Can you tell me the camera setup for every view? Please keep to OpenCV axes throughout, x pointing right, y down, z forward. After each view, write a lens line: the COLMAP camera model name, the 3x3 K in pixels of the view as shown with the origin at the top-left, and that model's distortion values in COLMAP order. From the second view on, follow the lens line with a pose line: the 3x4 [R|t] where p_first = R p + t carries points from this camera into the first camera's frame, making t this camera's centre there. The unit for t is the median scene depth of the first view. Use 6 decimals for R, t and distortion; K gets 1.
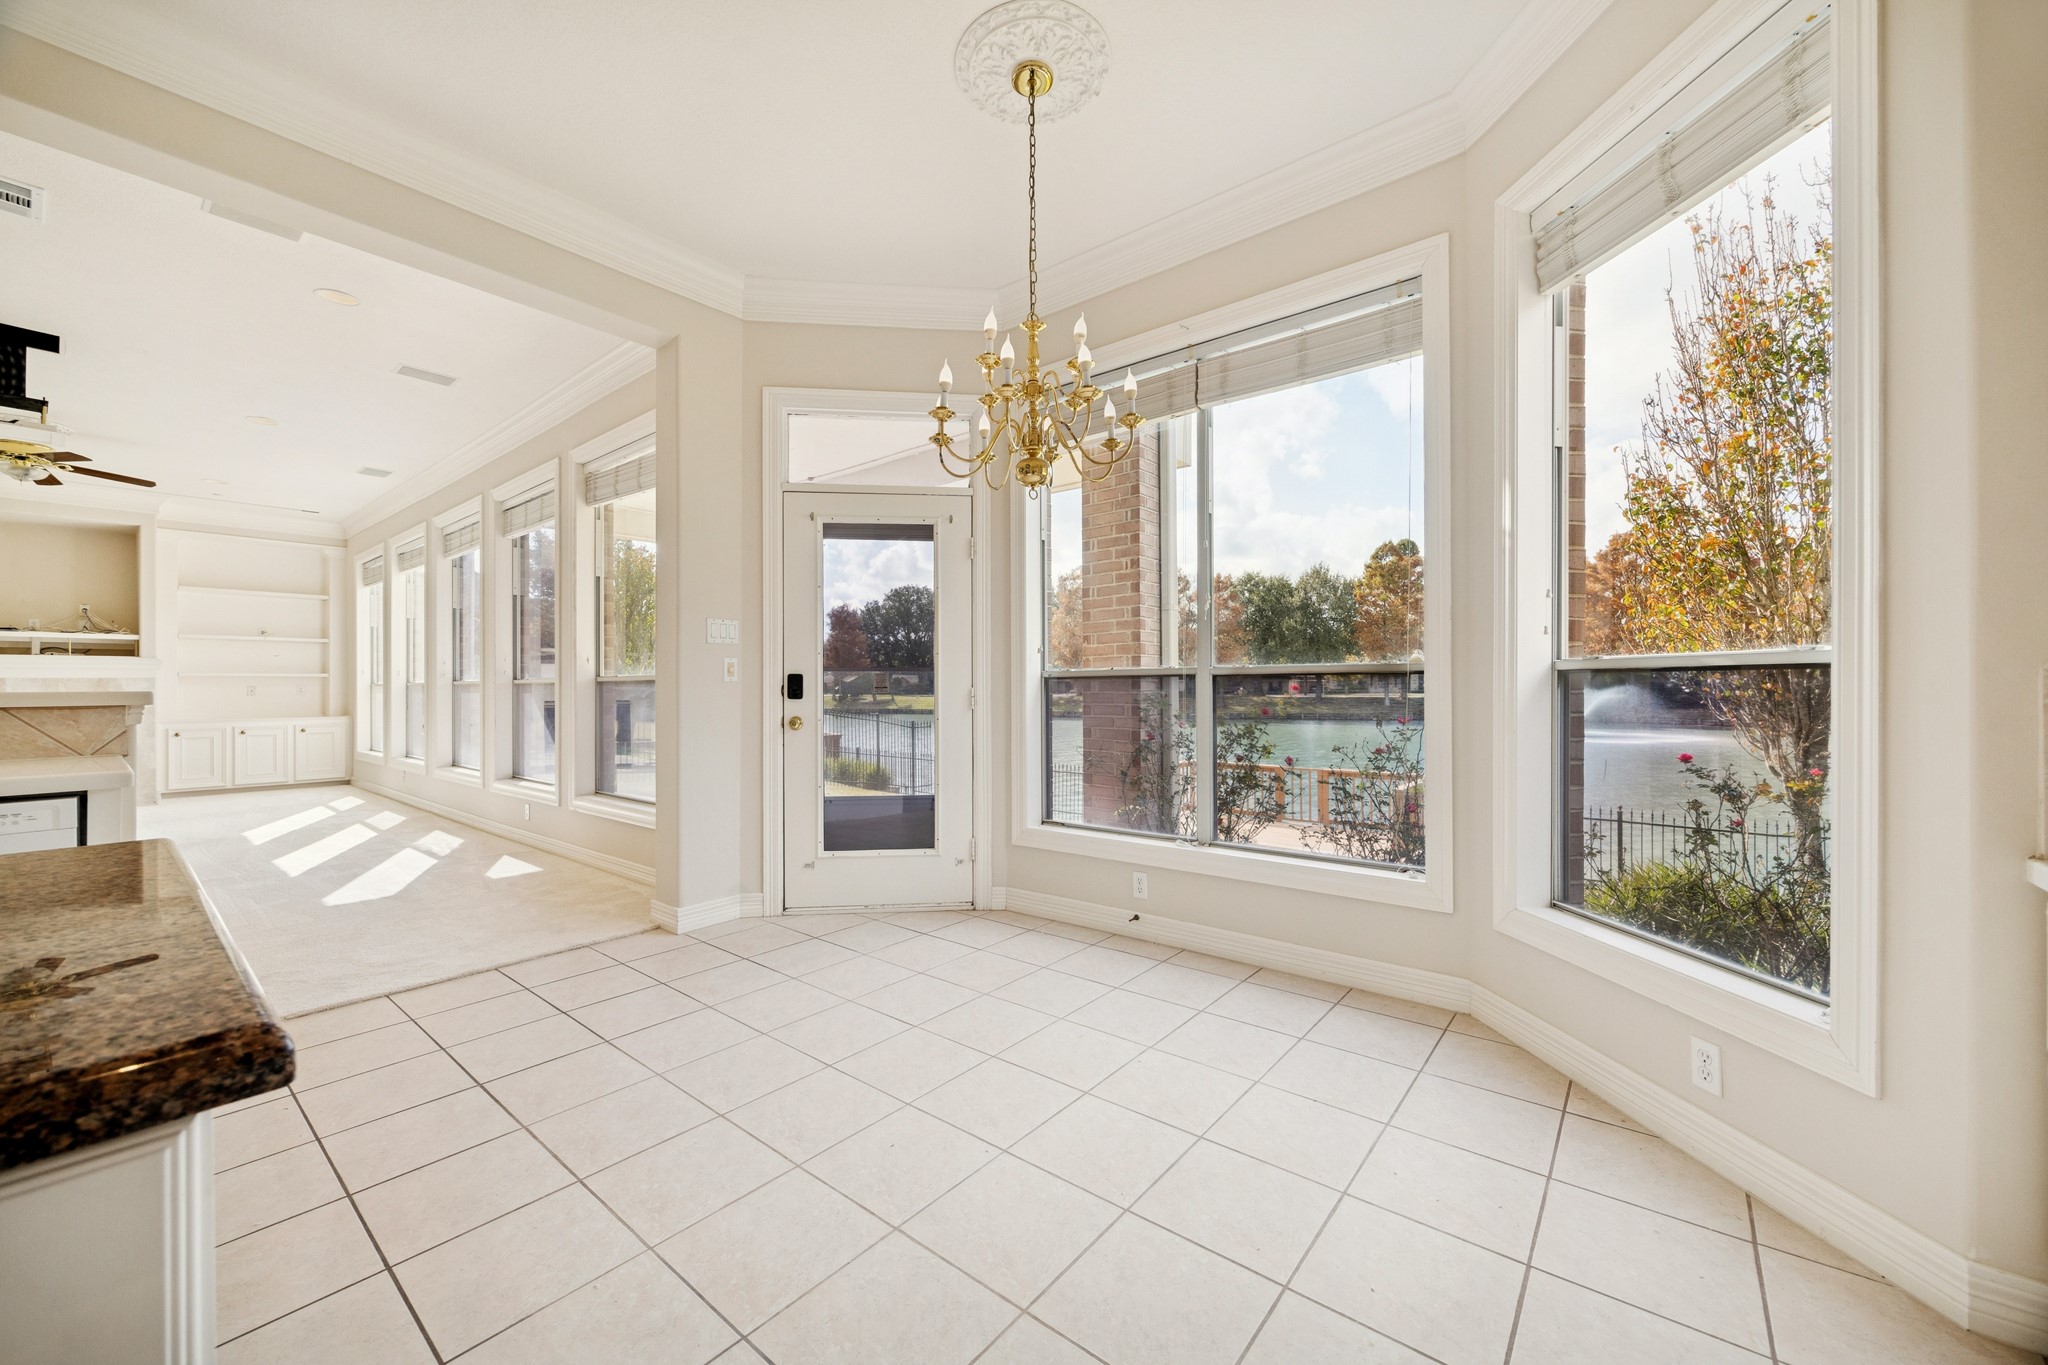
lens RADIAL K [[789.2, 0, 1031.1], [0, 789.2, 685.3], [0, 0, 1]] dist [-0.000707, -0.000368]
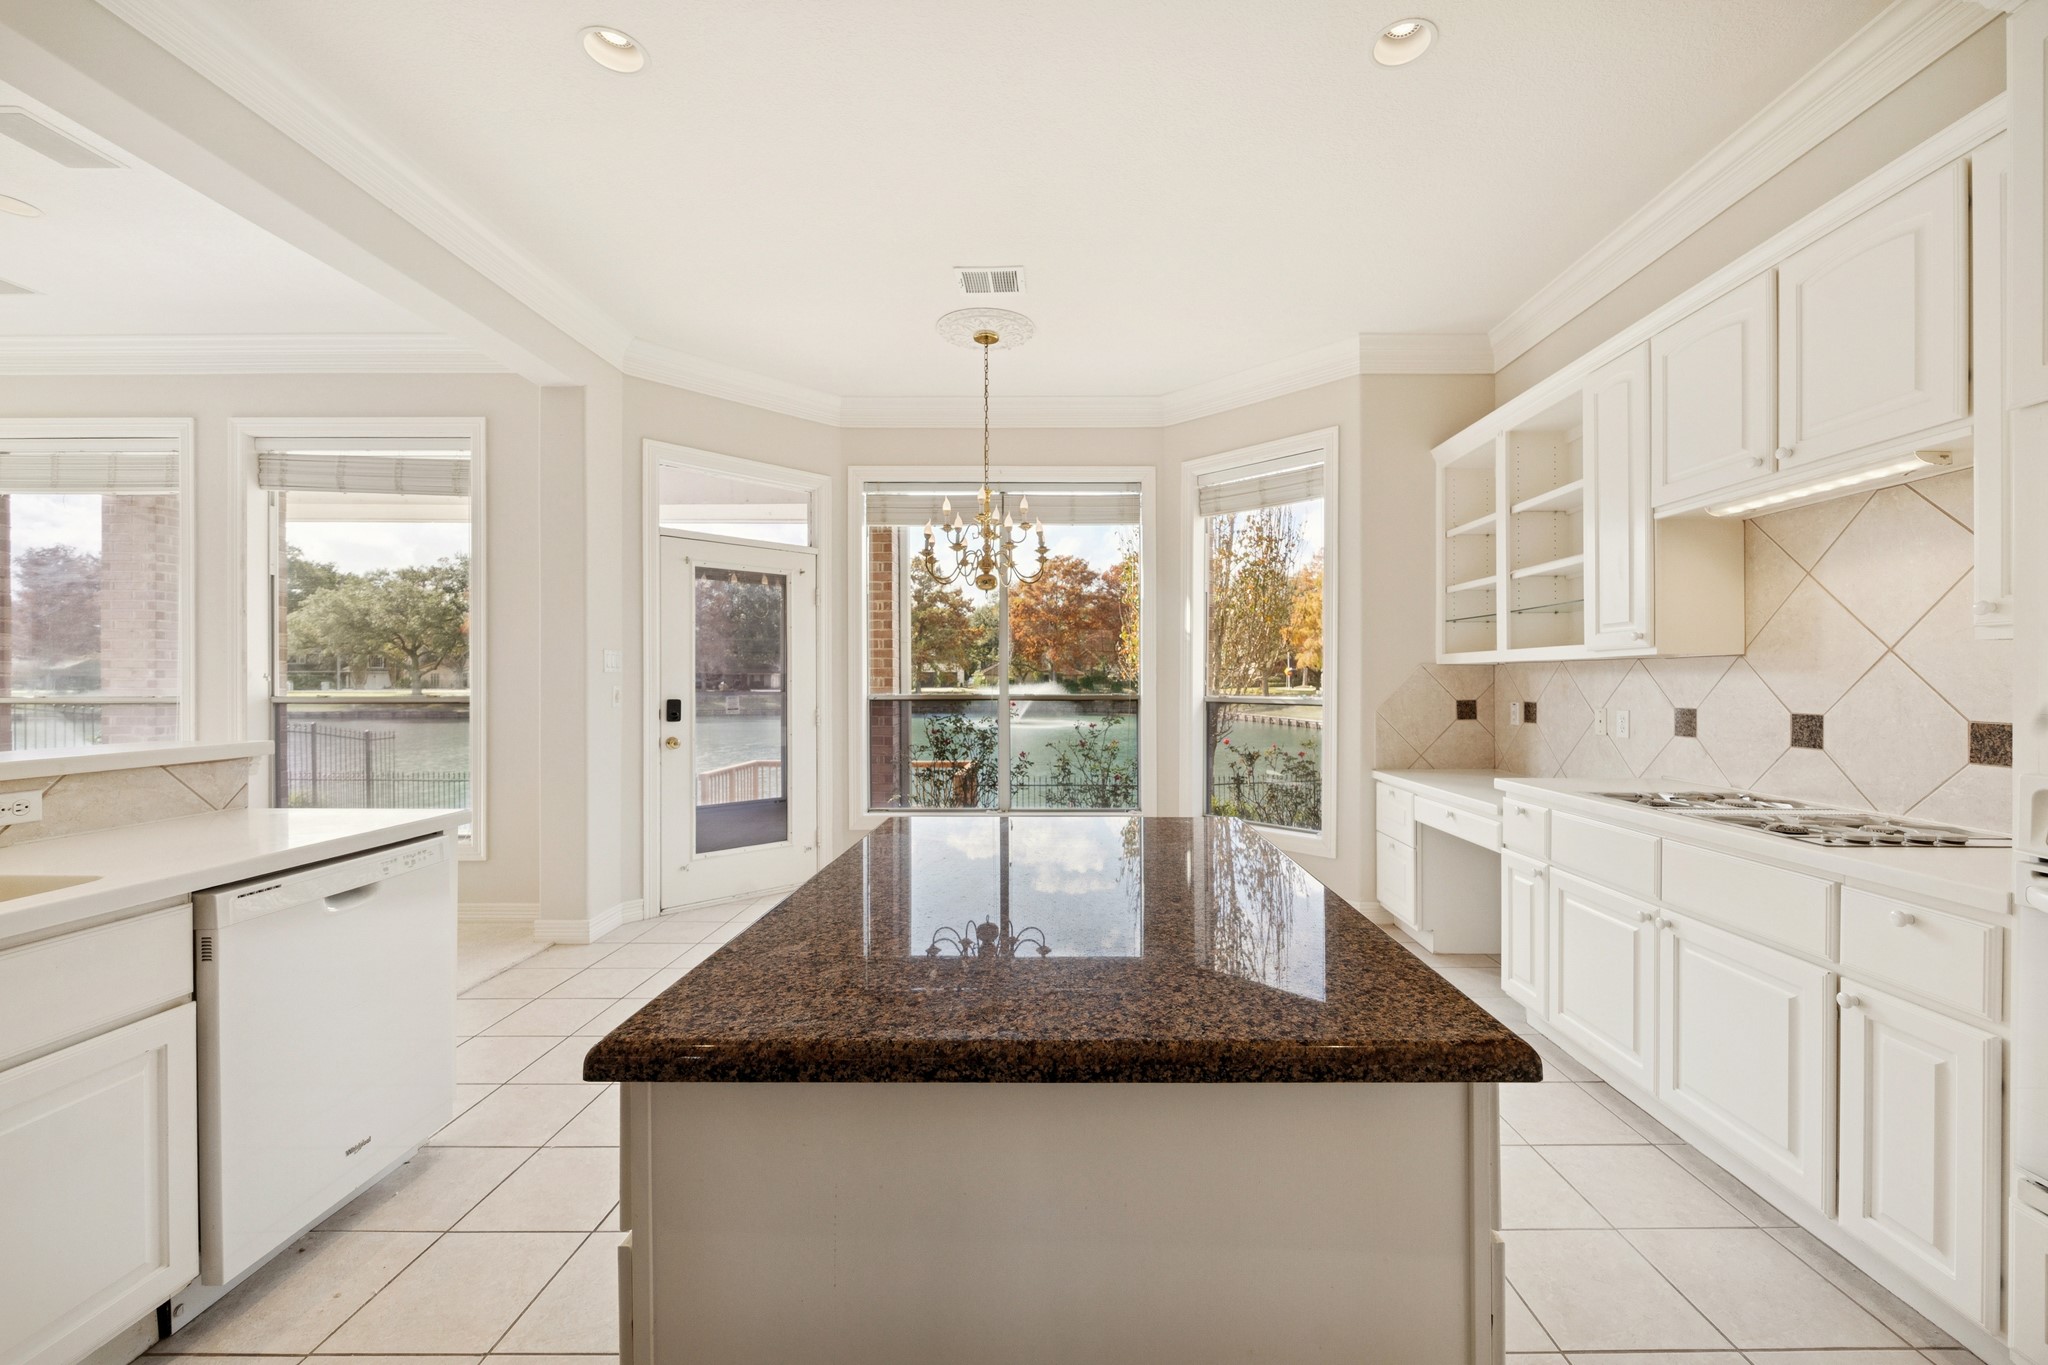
lens RADIAL K [[789.2, 0, 1055.6], [0, 789.2, 687.2], [0, 0, 1]] dist [-0.000707, -0.000368]
pose [[0.783742, 0.000126, 0.621087, -0.347806], [-0.007662, 0.999926, 0.009465, -0.028423], [-0.621040, -0.012177, 0.783685, -0.134241]]
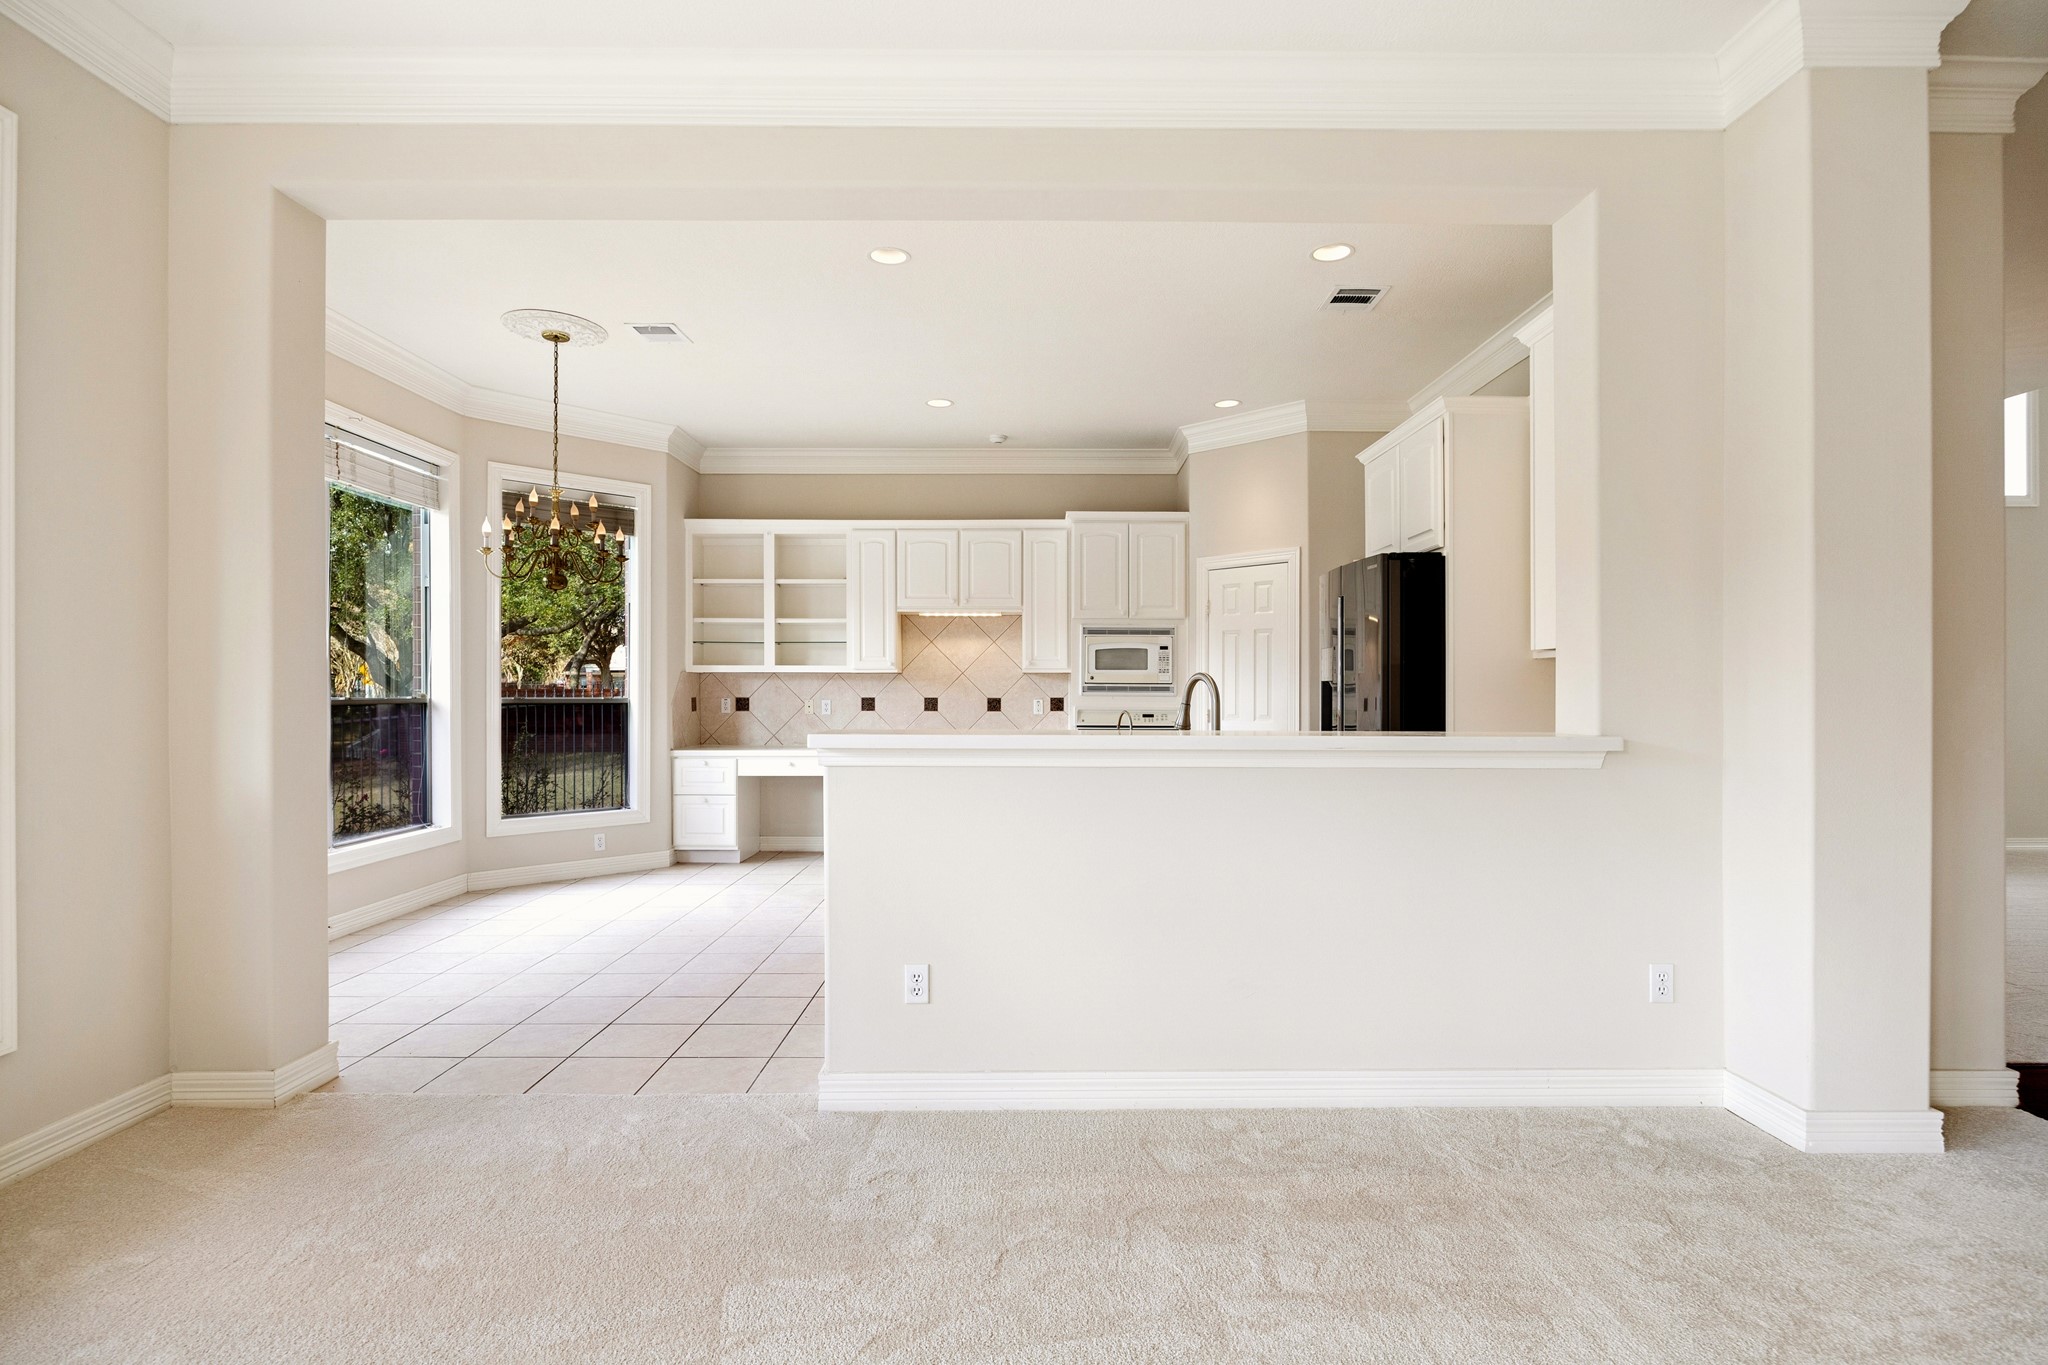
lens RADIAL K [[1026.1, 0, 1036.0], [0, 1026.1, 682.1], [0, 0, 1]] dist [-0.000084, 0.000017]
pose [[-0.631261, 0.012490, 0.775470, -0.863470], [-0.000839, 0.999859, -0.016786, -0.013043], [-0.775570, -0.011247, -0.631162, 0.606941]]
